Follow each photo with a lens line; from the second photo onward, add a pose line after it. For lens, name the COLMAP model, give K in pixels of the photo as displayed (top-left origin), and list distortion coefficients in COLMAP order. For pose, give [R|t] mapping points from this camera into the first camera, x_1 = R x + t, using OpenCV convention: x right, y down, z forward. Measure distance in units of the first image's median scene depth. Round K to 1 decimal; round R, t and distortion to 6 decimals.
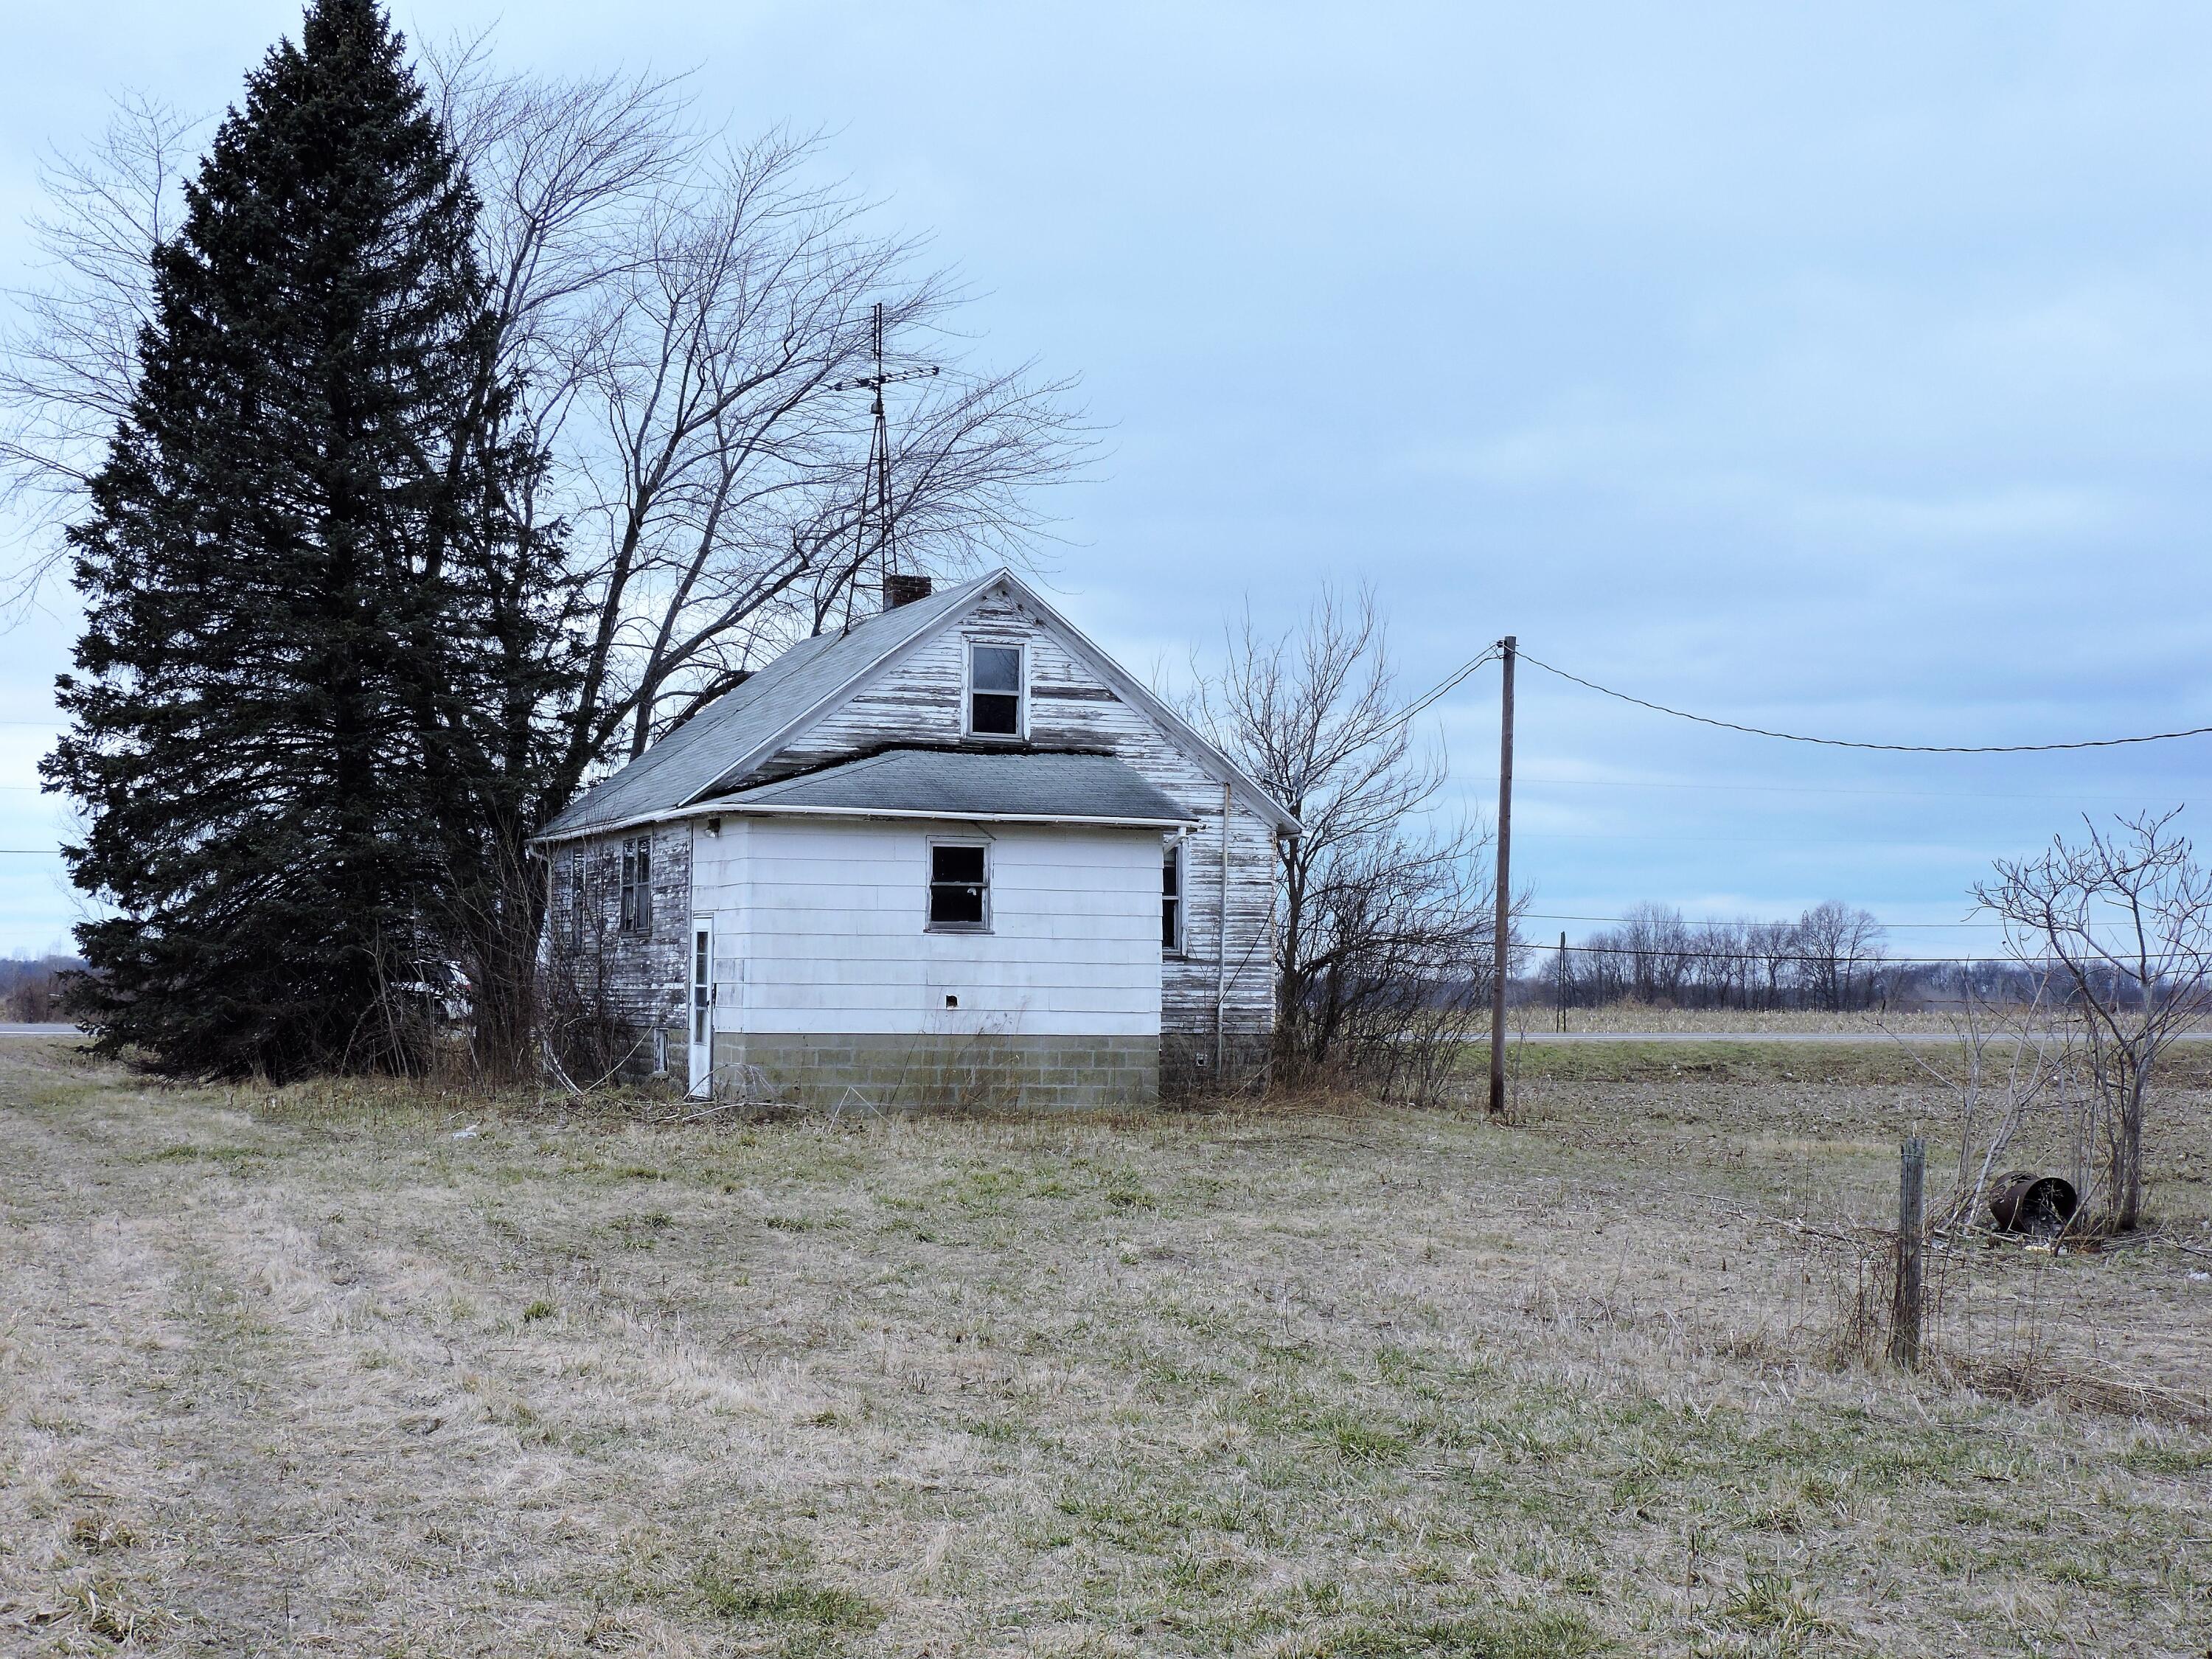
lens RADIAL K [[3220.7, 0, 1106.3], [0, 3220.7, 827.9], [0, 0, 1]] dist [-0.057859, 0.000000]
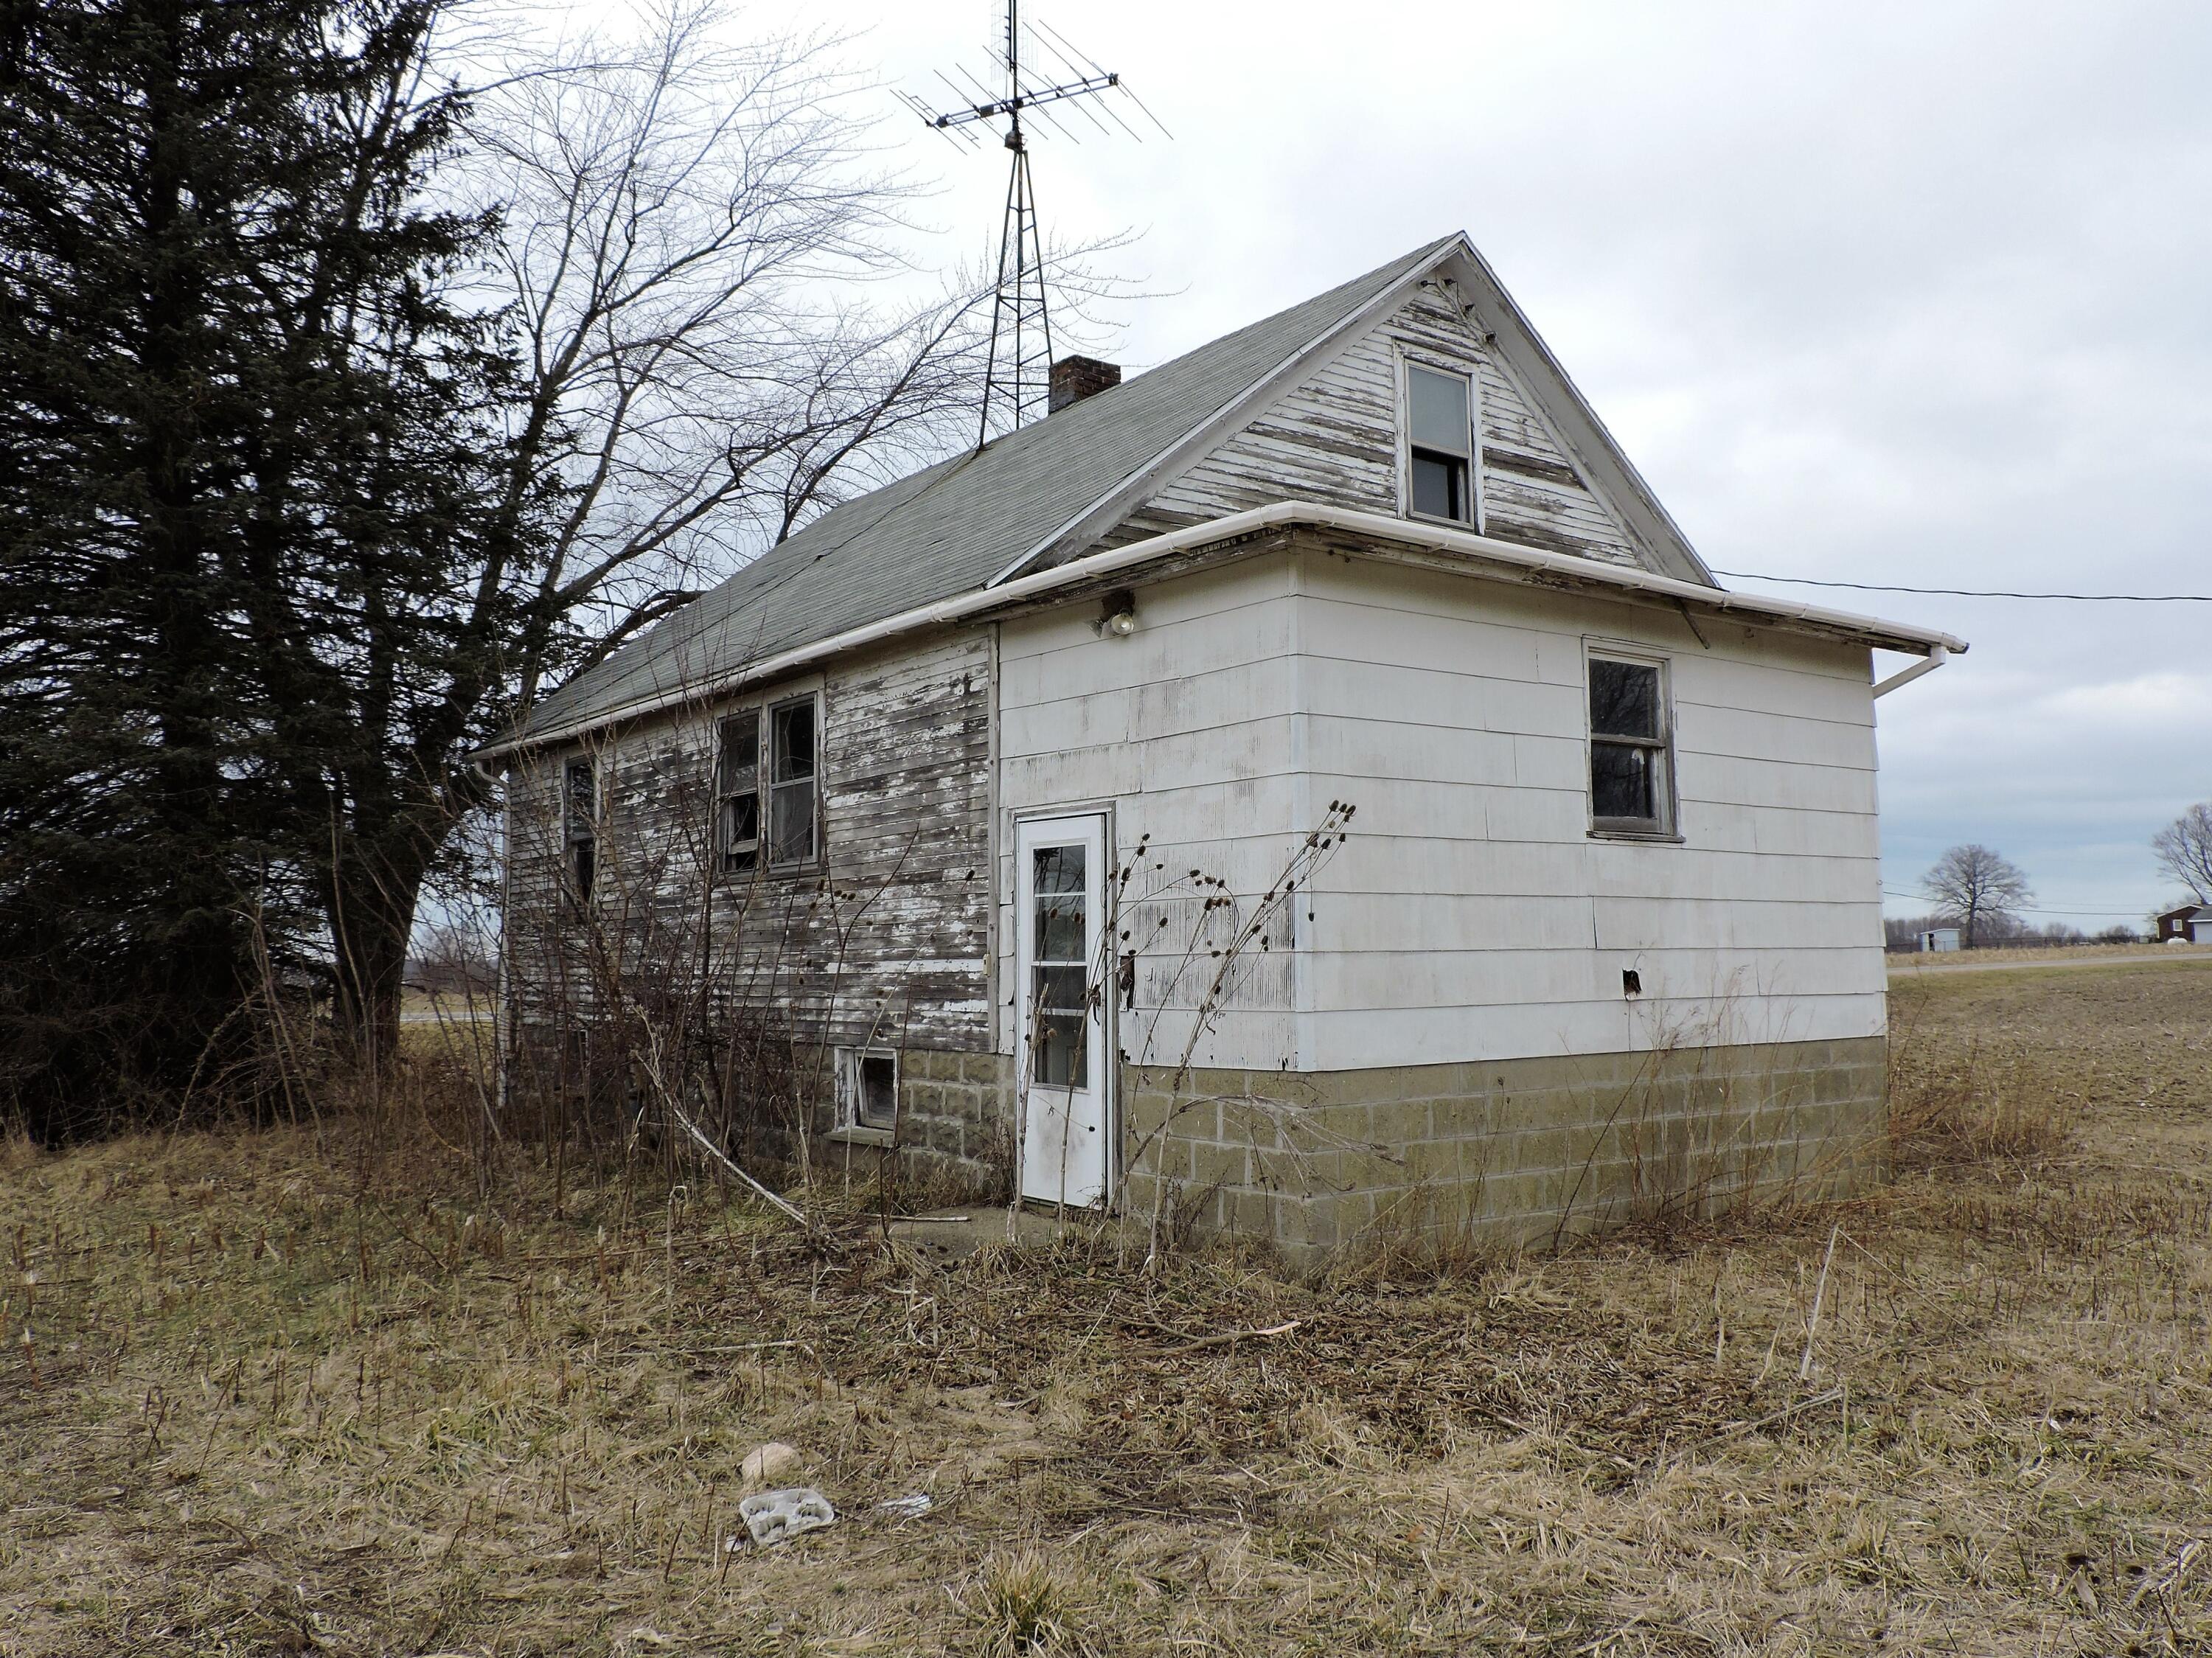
lens RADIAL K [[1789.1, 0, 1107.0], [0, 1789.1, 837.5], [0, 0, 1]] dist [-0.027728, 0.005491]
pose [[0.961200, -0.001551, 0.275849, -0.180828], [0.007524, 0.999760, -0.020596, 0.034351], [-0.275751, 0.021872, 0.960980, 0.706994]]
